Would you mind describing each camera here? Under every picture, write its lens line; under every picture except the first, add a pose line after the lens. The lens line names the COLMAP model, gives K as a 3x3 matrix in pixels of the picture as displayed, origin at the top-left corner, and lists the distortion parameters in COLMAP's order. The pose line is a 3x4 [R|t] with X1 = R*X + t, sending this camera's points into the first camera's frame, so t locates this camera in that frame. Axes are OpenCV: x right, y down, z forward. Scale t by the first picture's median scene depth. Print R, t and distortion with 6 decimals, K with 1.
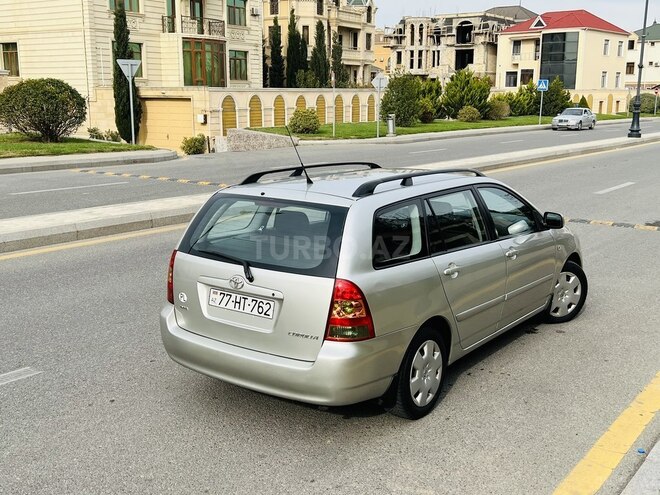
lens RADIAL K [[738.8, 0, 326.0], [0, 738.8, 263.1], [0, 0, 1]] dist [0.041289, 0.000000]
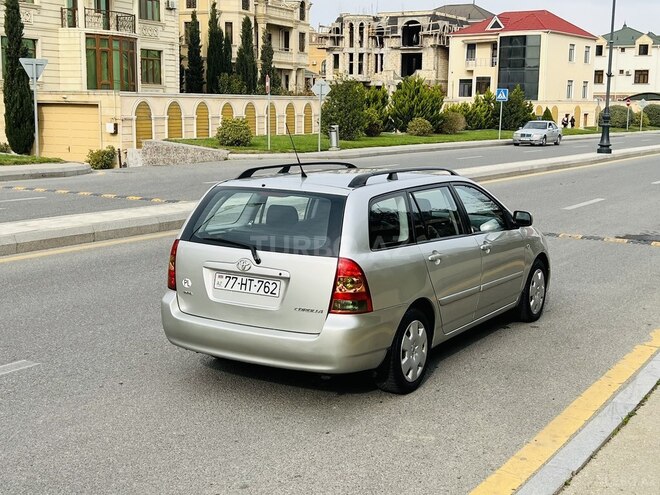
lens RADIAL K [[899.8, 0, 334.3], [0, 899.8, 249.6], [0, 0, 1]] dist [0.074811, 0.000000]
pose [[0.995270, -0.006011, 0.096962, -0.014831], [0.012146, 0.997952, -0.062808, 0.011243], [-0.096385, 0.063688, 0.993304, -0.041911]]
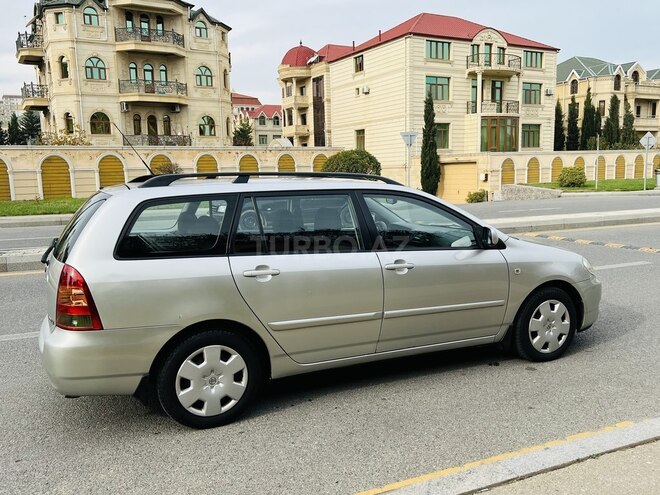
lens RADIAL K [[549.2, 0, 335.3], [0, 549.2, 267.6], [0, 0, 1]] dist [0.012169, -0.007291]
pose [[0.868865, 0.058303, -0.491604, 0.079773], [-0.079623, 0.996570, -0.022536, 0.001391], [0.488604, 0.058723, 0.870527, 0.060233]]
